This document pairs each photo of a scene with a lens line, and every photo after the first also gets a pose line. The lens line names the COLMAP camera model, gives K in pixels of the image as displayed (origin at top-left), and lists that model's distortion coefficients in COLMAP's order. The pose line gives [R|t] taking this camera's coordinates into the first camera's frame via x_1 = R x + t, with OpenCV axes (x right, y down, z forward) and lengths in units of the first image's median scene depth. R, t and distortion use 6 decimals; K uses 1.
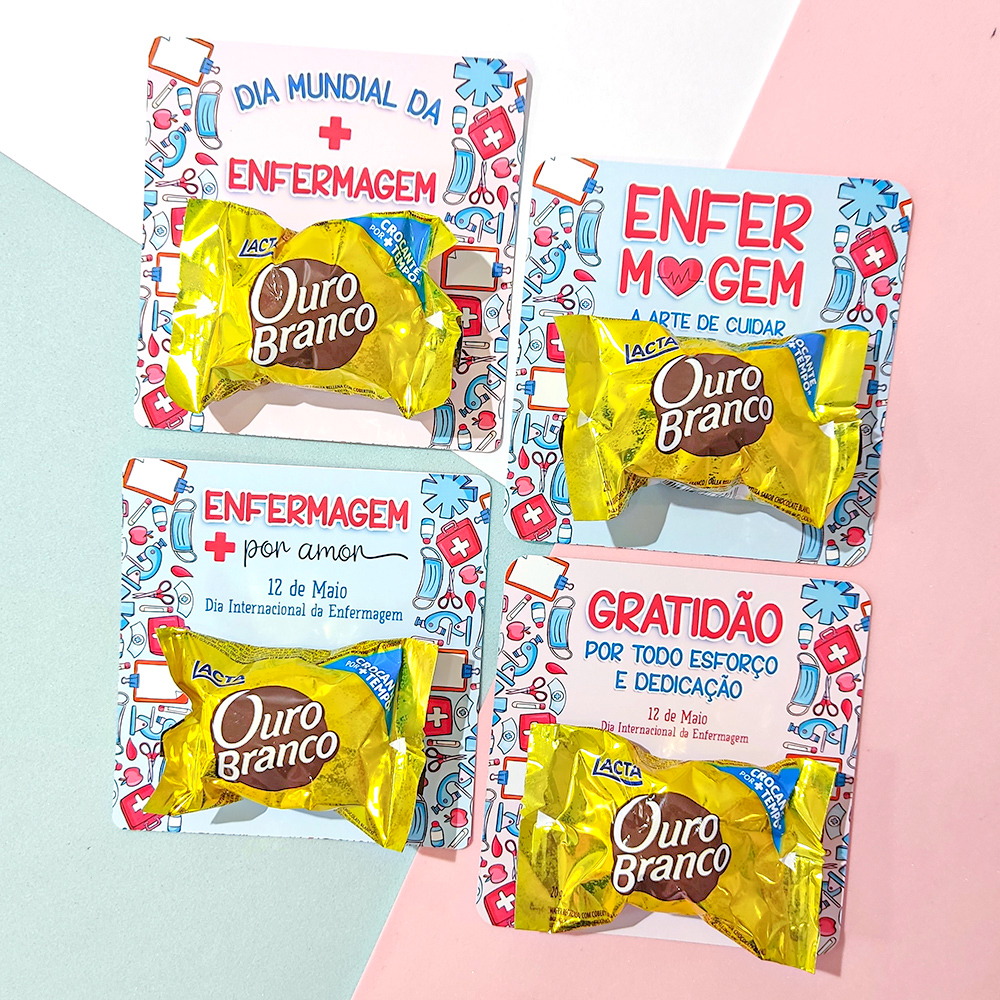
lens RADIAL K [[1102.1, 0, 471.5], [0, 1102.1, 533.7], [0, 0, 1]] dist [0.109665, -0.301595]
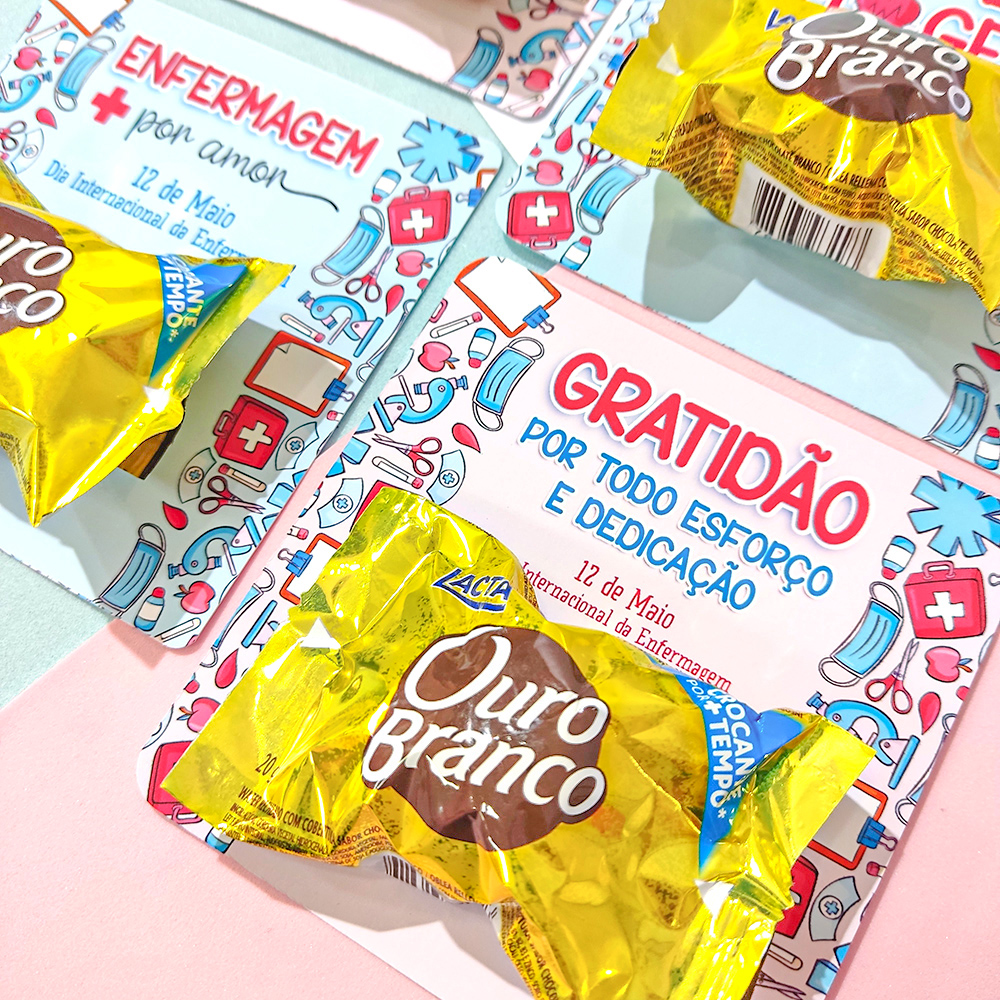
lens RADIAL K [[1044.9, 0, 500.0], [0, 1044.9, 500.0], [0, 0, 1]] dist [0.073560, -0.216971]
pose [[0.898412, 0.389937, -0.202002, 0.218197], [-0.435885, 0.847806, -0.302042, 0.311698], [0.053480, 0.359408, 0.931647, 0.494827]]
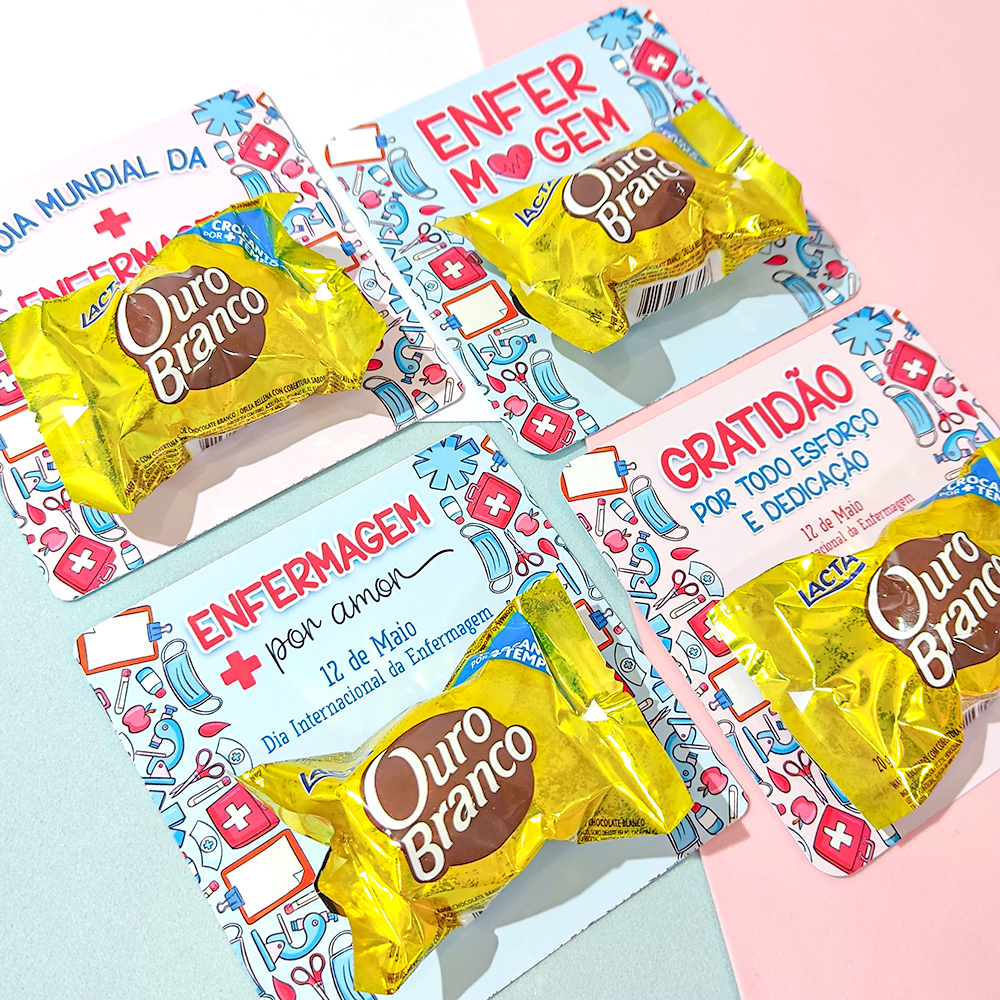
lens RADIAL K [[1153.4, 0, 500.0], [0, 1153.4, 500.0], [0, 0, 1]] dist [0.091403, -0.236648]
pose [[0.801223, -0.520040, 0.295972, -0.259396], [0.596582, 0.732432, -0.328074, 0.290665], [-0.046168, 0.439432, 0.897088, 0.235882]]
